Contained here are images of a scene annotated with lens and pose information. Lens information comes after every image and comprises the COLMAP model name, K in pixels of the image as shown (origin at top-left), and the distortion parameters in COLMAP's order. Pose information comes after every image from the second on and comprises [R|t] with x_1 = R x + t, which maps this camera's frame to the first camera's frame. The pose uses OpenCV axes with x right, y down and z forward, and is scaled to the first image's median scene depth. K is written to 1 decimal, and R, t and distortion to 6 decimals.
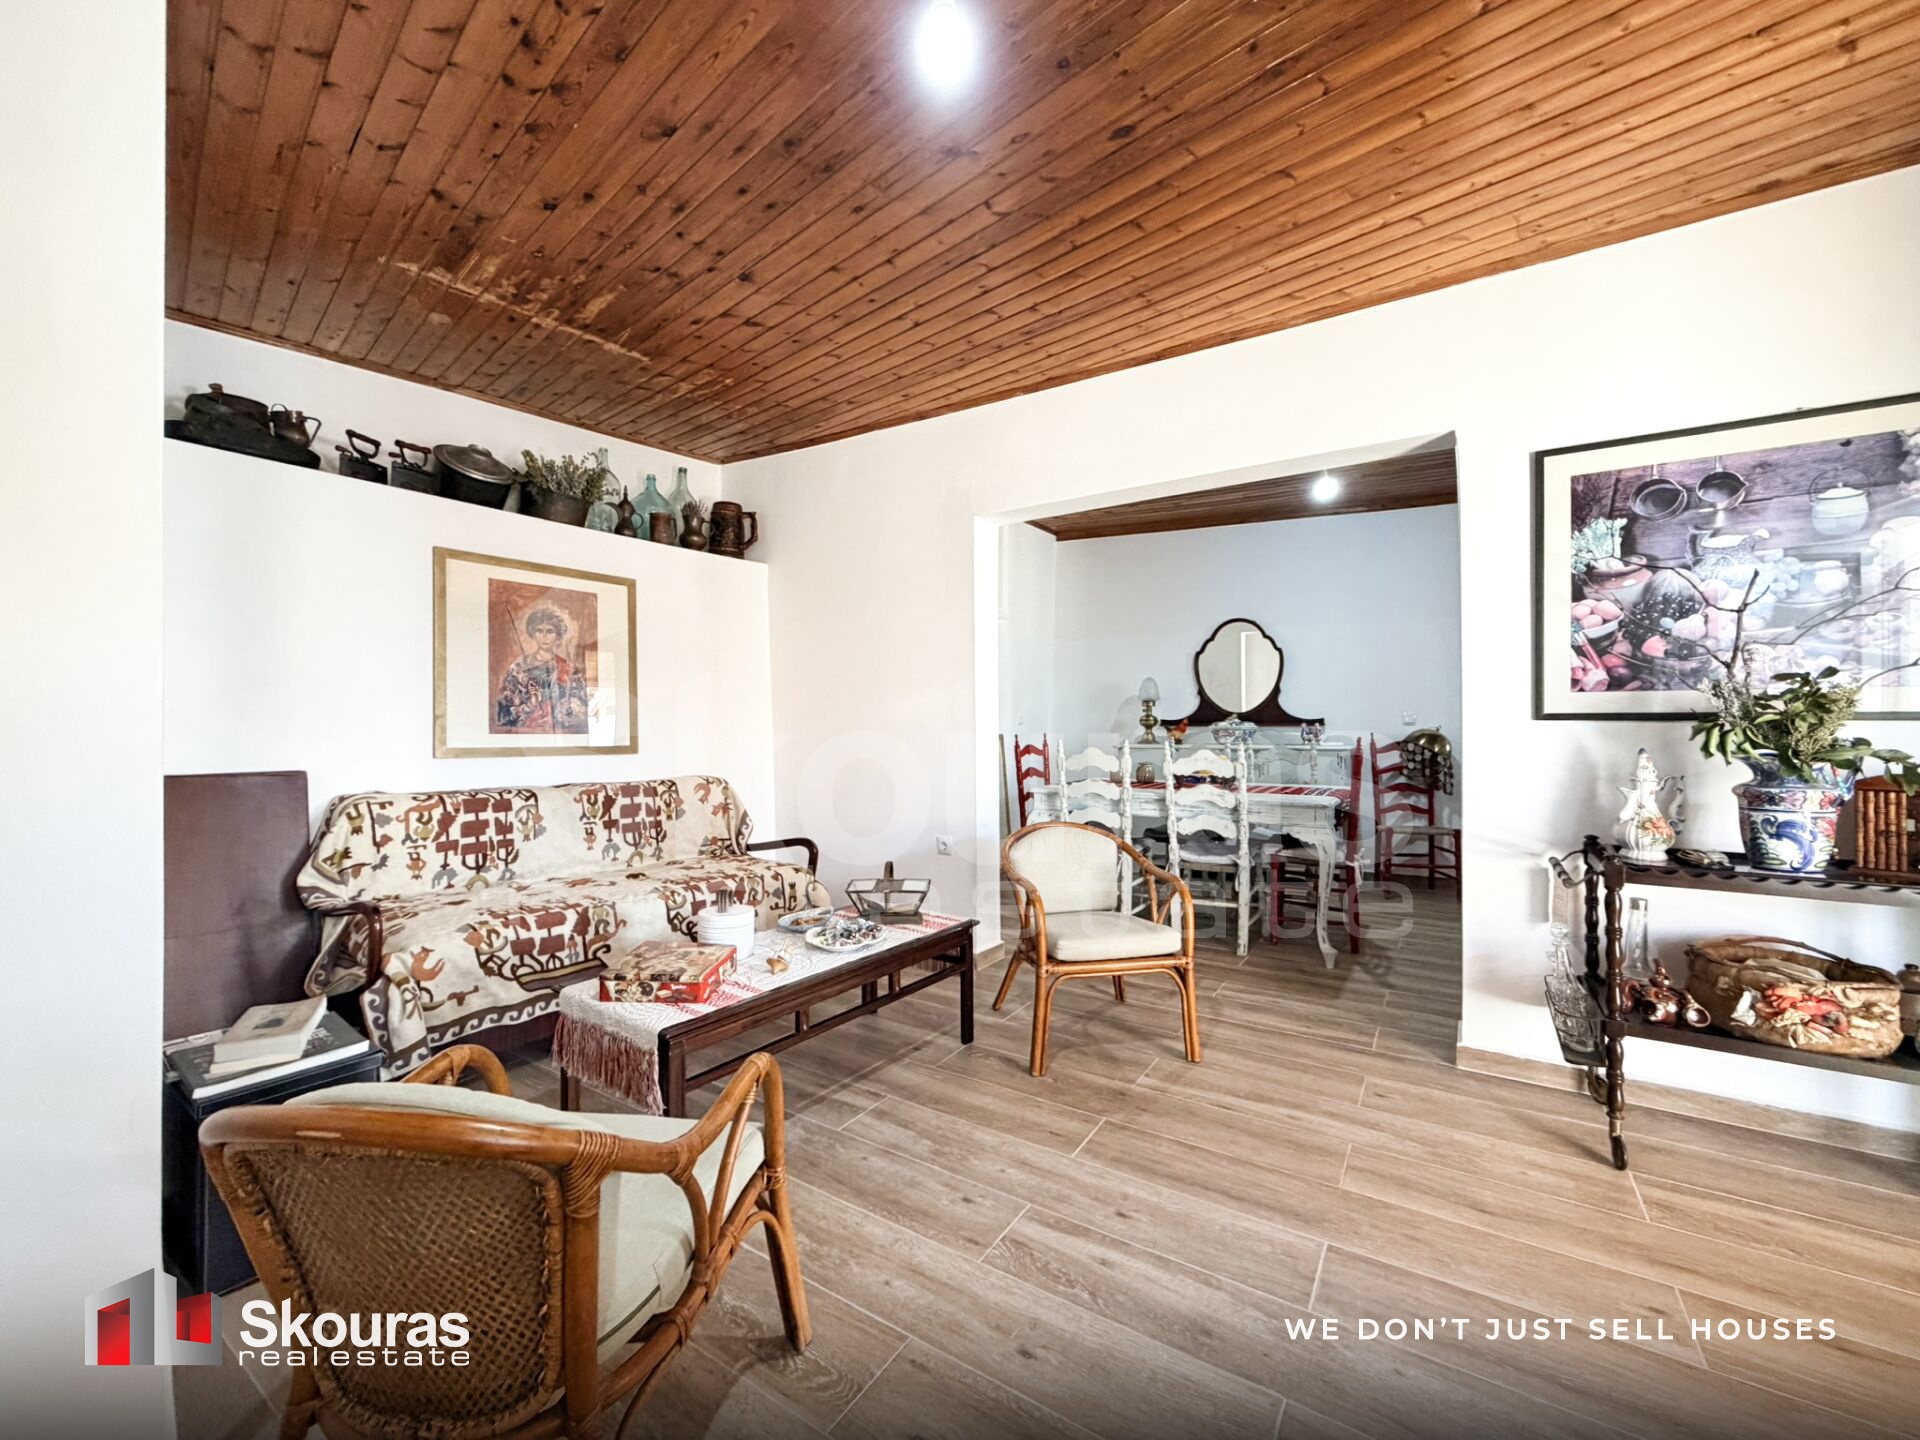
lens RADIAL K [[763.8, 0, 956.1], [0, 763.8, 721.2], [0, 0, 1]] dist [0.001281, -0.000679]
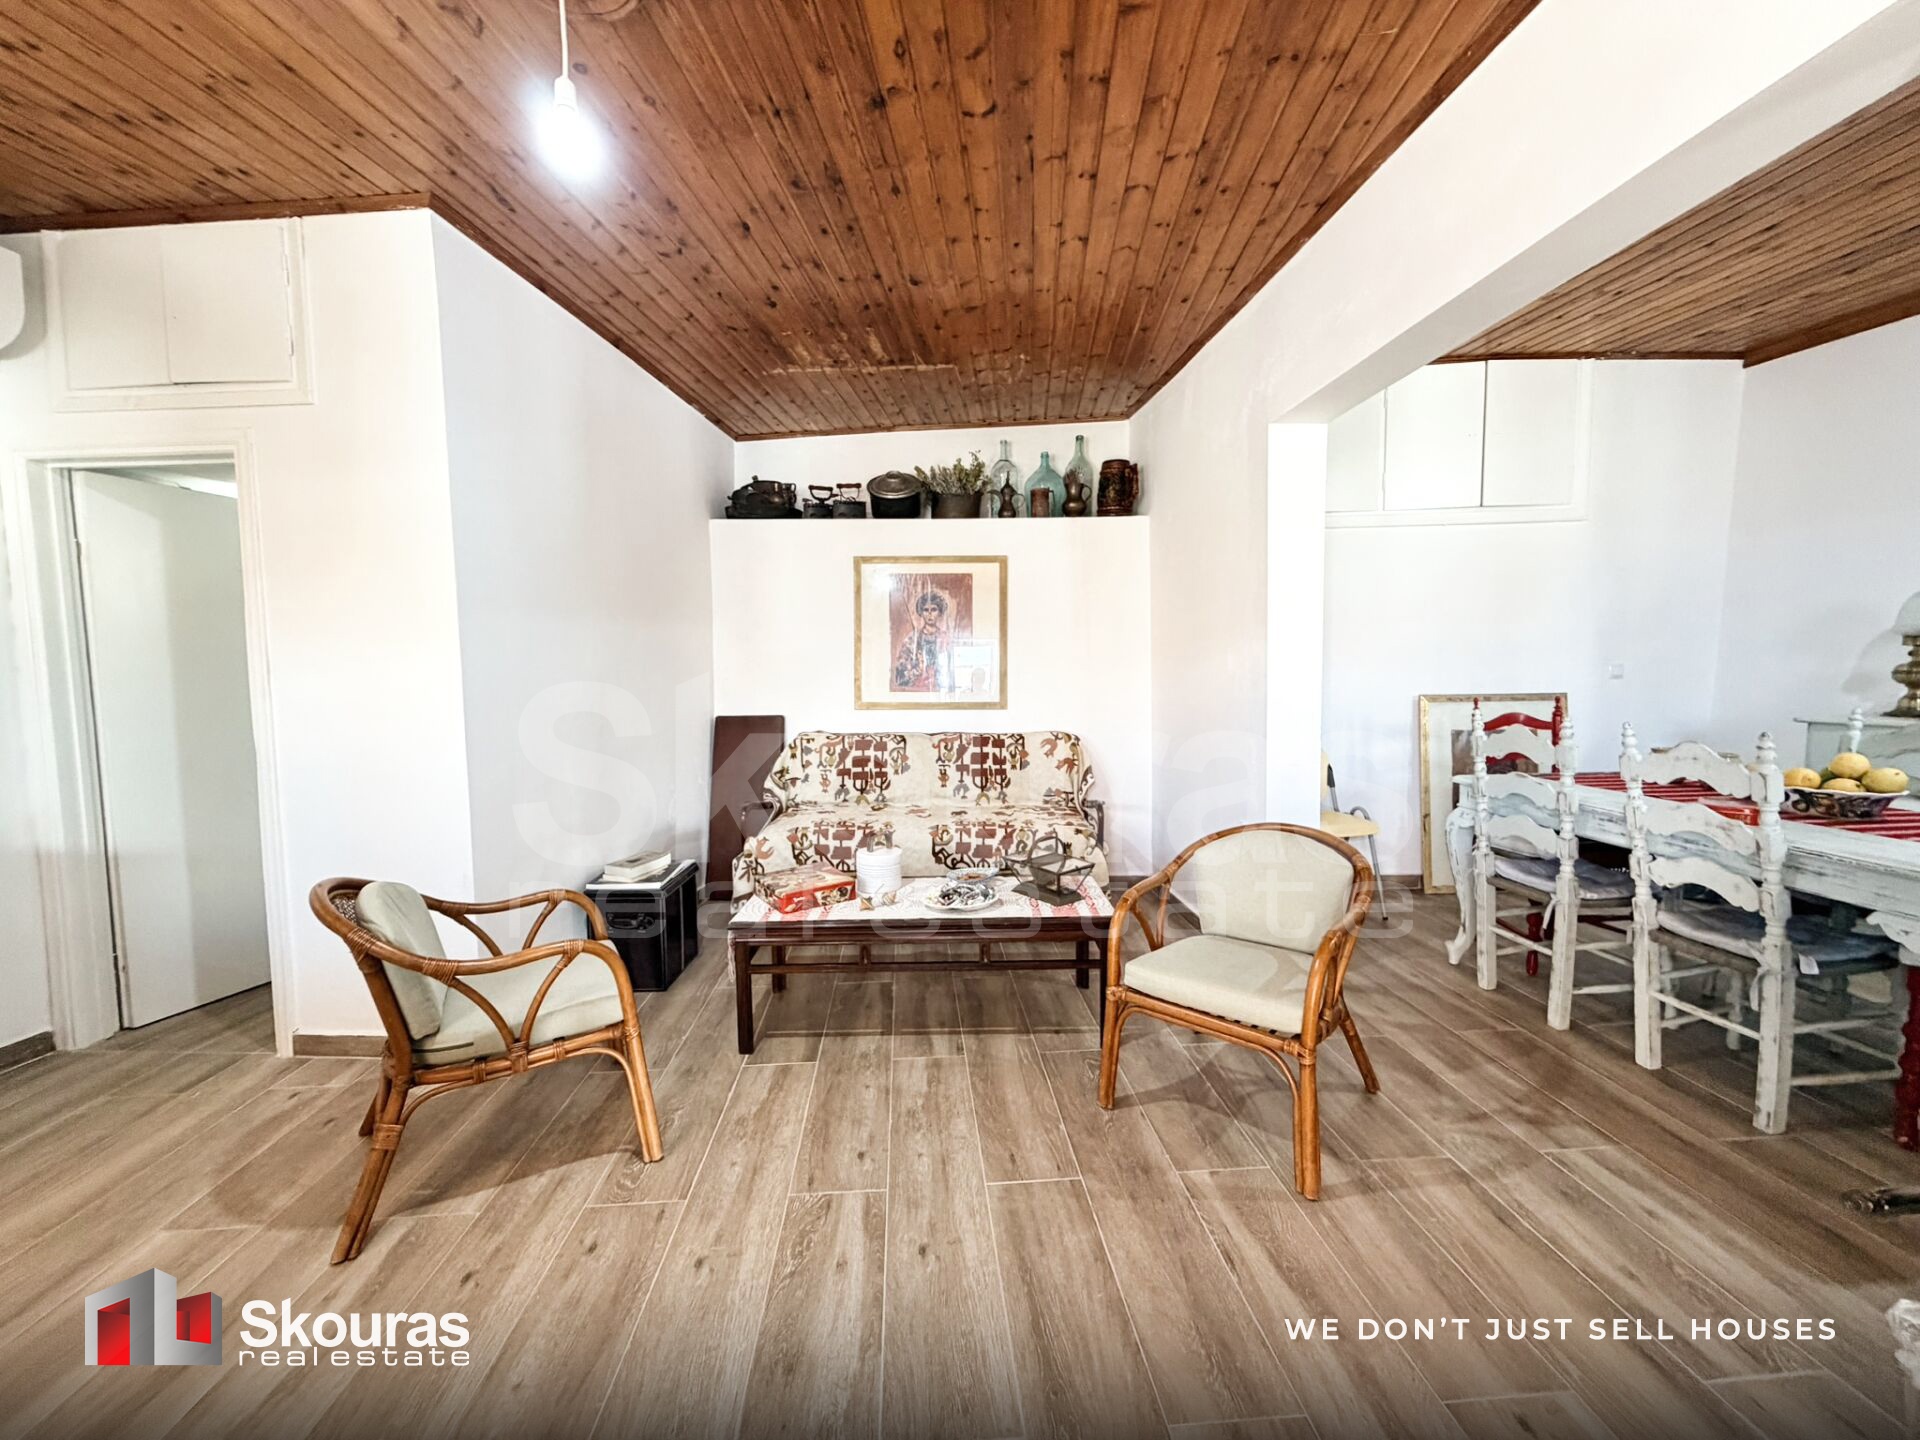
lens RADIAL K [[763.8, 0, 956.1], [0, 763.8, 721.2], [0, 0, 1]] dist [0.001281, -0.000679]
pose [[0.600691, 0.051497, -0.797821, 0.521853], [0.014363, 0.997067, 0.075172, -0.030932], [0.799352, -0.056614, 0.598190, 0.287779]]
